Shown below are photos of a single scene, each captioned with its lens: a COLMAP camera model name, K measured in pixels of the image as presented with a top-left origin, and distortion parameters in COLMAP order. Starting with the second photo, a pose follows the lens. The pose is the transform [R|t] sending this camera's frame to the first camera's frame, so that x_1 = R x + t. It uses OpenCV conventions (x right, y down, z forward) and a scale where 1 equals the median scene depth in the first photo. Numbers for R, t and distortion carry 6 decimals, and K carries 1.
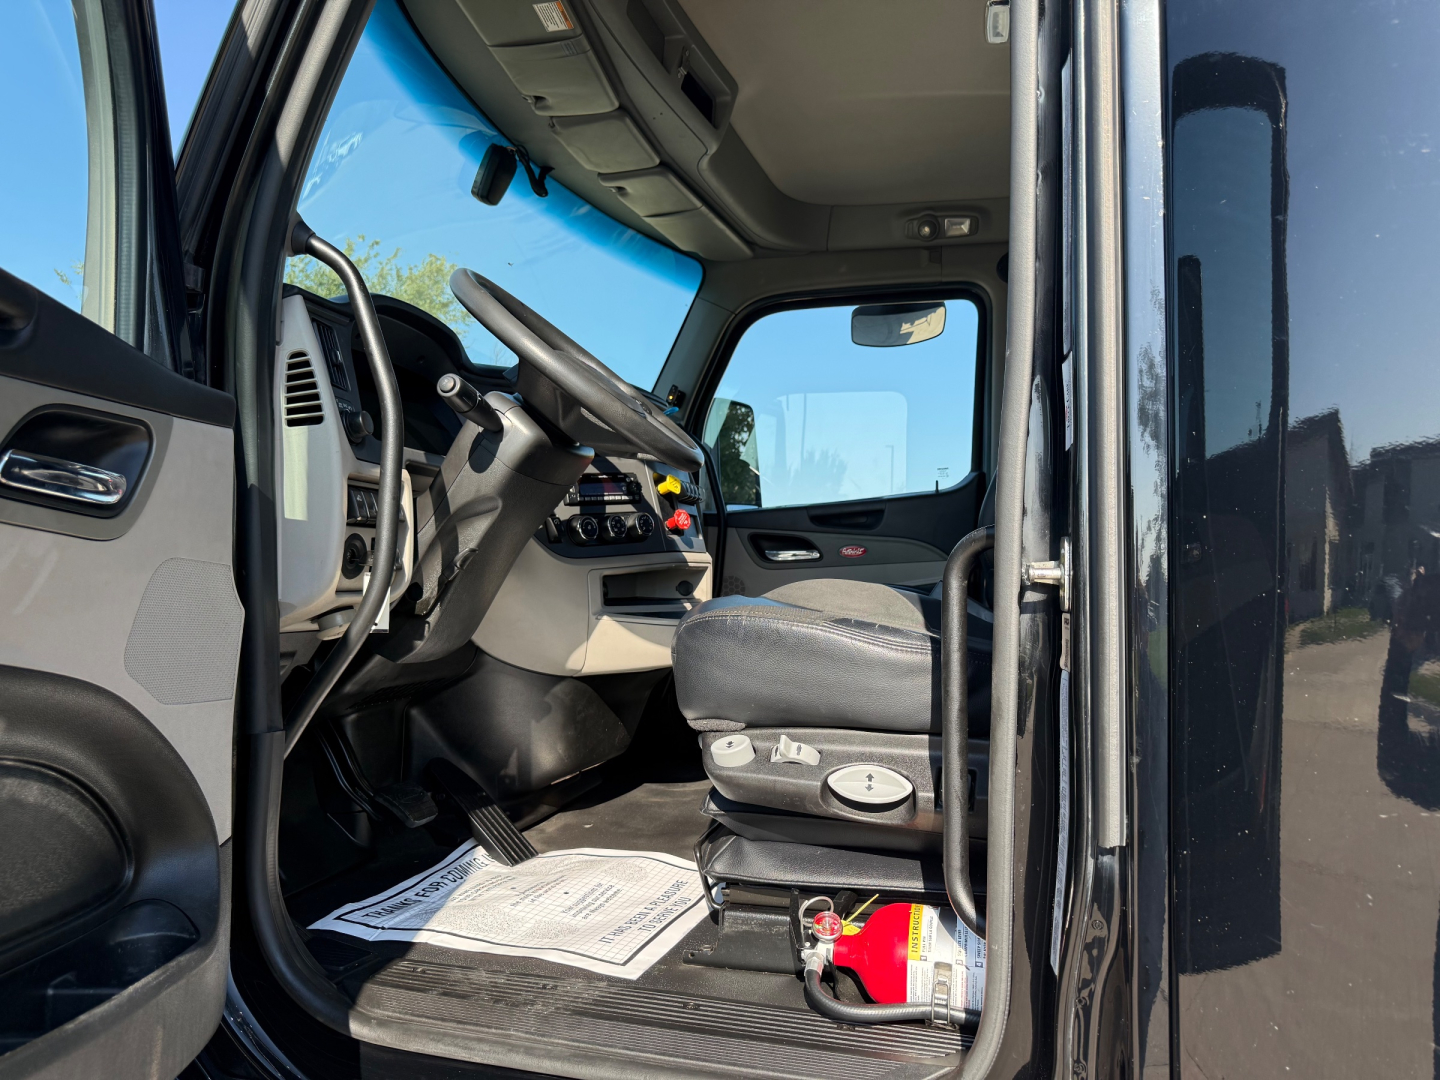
lens RADIAL K [[1019.0, 0, 711.1], [0, 1019.0, 547.3], [0, 0, 1]] dist [0.047983, -0.057670]
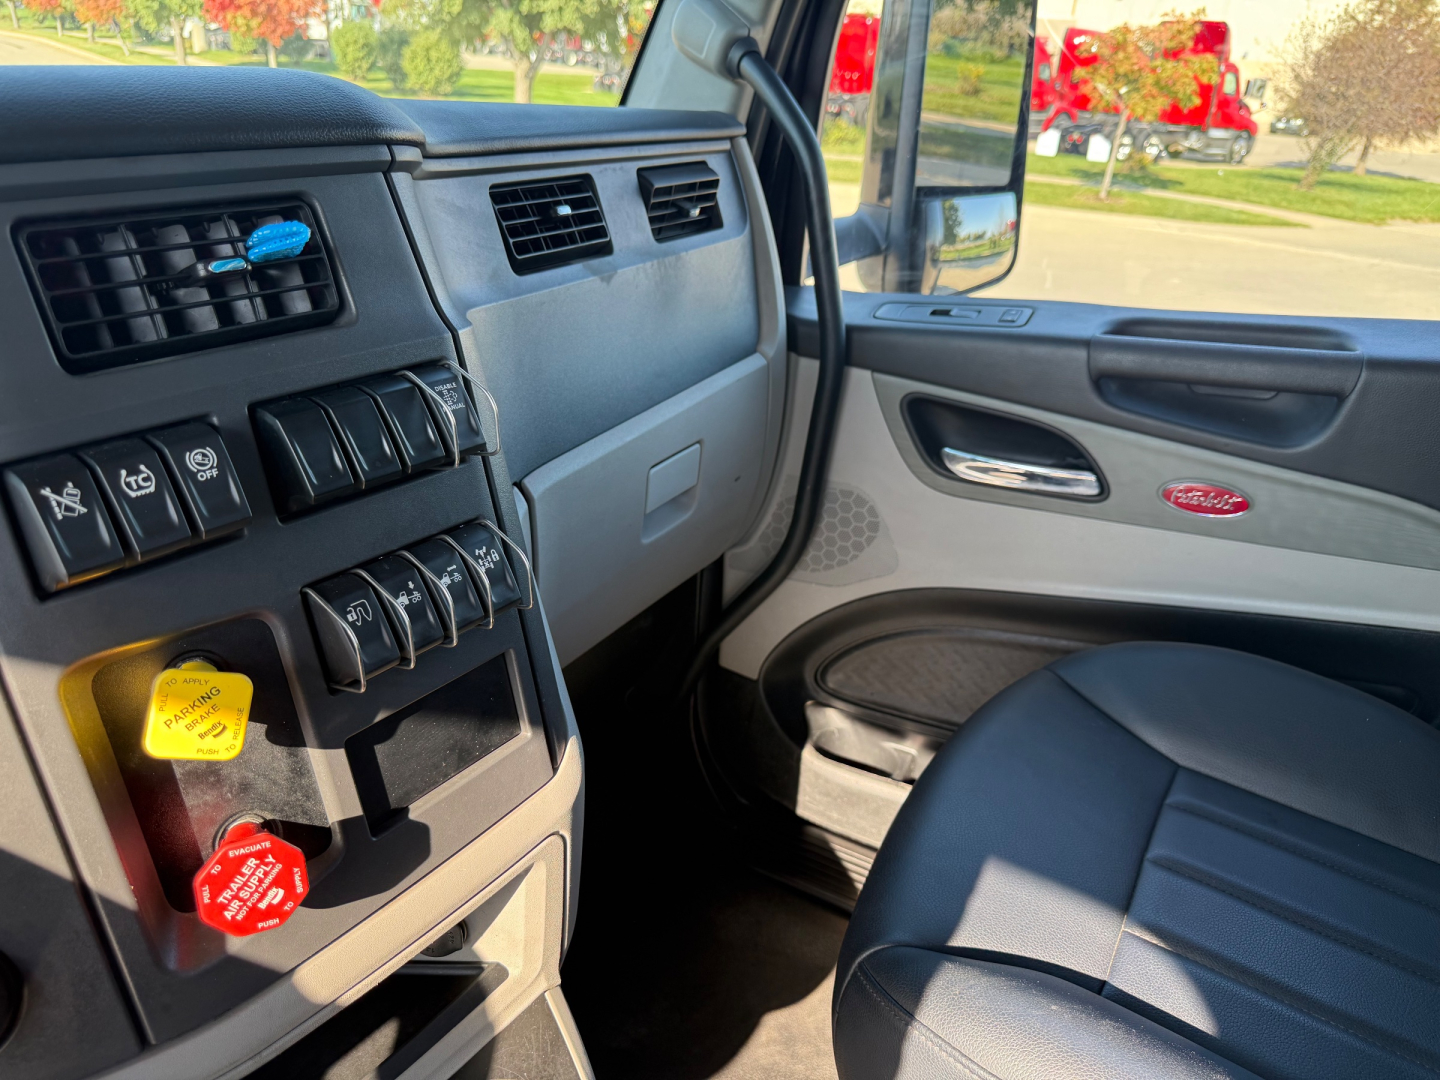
lens RADIAL K [[1034.5, 0, 711.1], [0, 1034.5, 539.9], [0, 0, 1]] dist [0.024209, -0.034154]
pose [[0.960285, 0.156362, -0.231093, 0.065967], [-0.041276, 0.898721, 0.436574, -0.127193], [0.275951, -0.409697, 0.869482, 0.665749]]
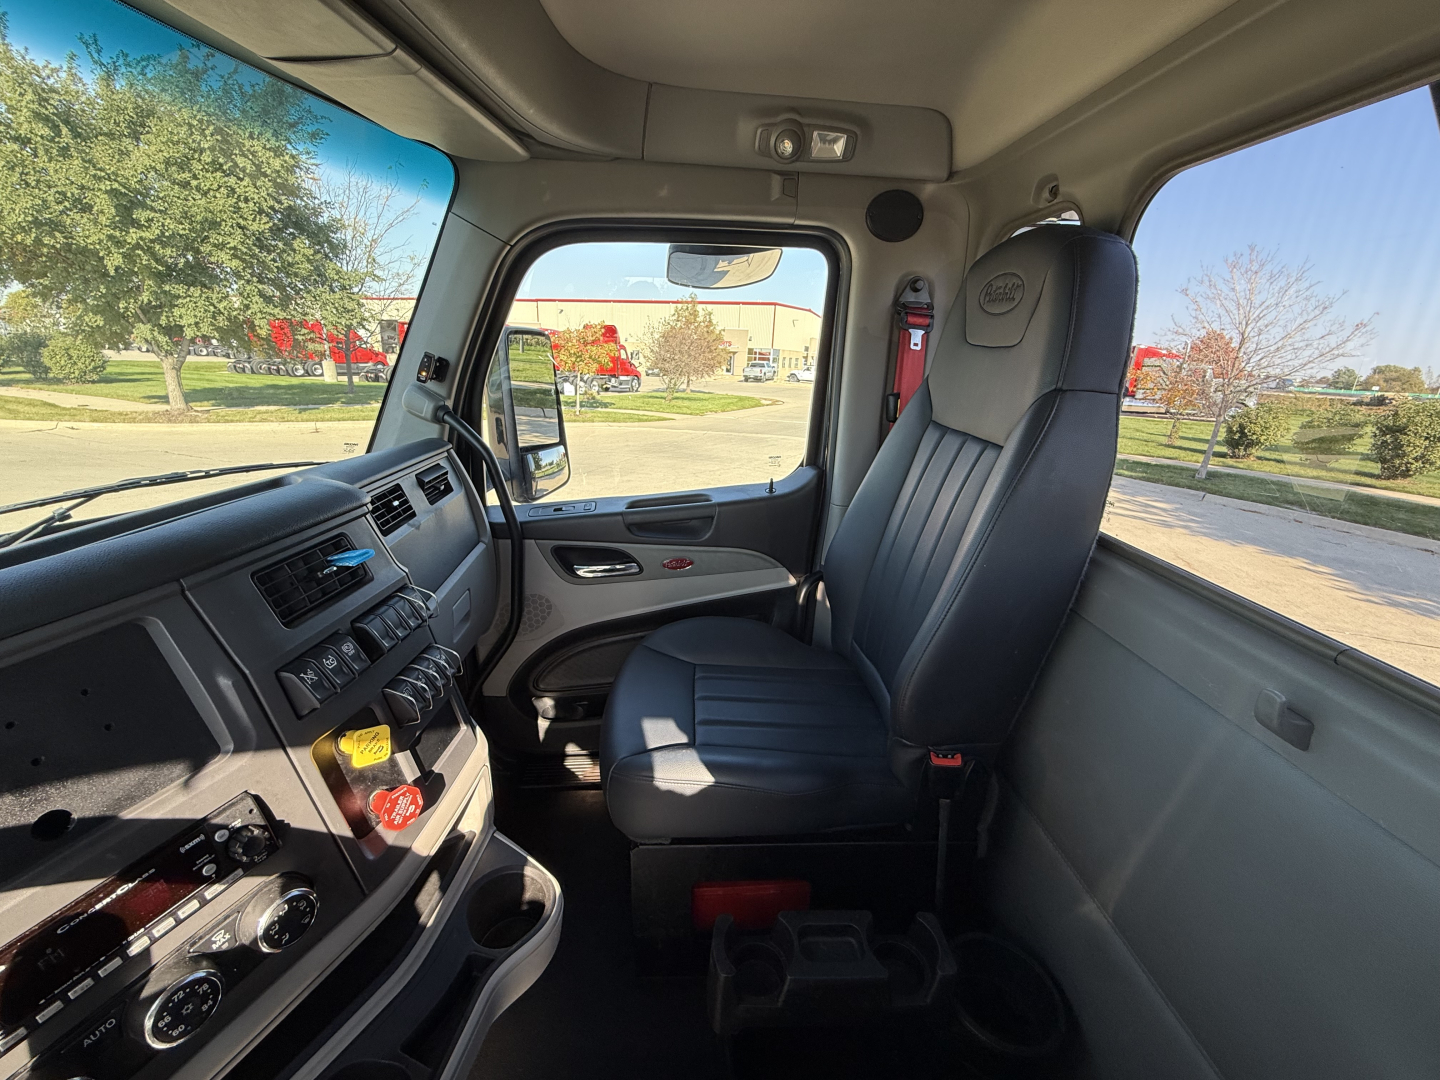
lens RADIAL K [[576.1, 0, 716.4], [0, 576.1, 540.2], [0, 0, 1]] dist [-0.004235, 0.001940]
pose [[0.953939, -0.074507, 0.290600, 0.030166], [-0.024482, 0.946103, 0.322938, -0.176735], [-0.298999, -0.315178, 0.900701, 0.564576]]
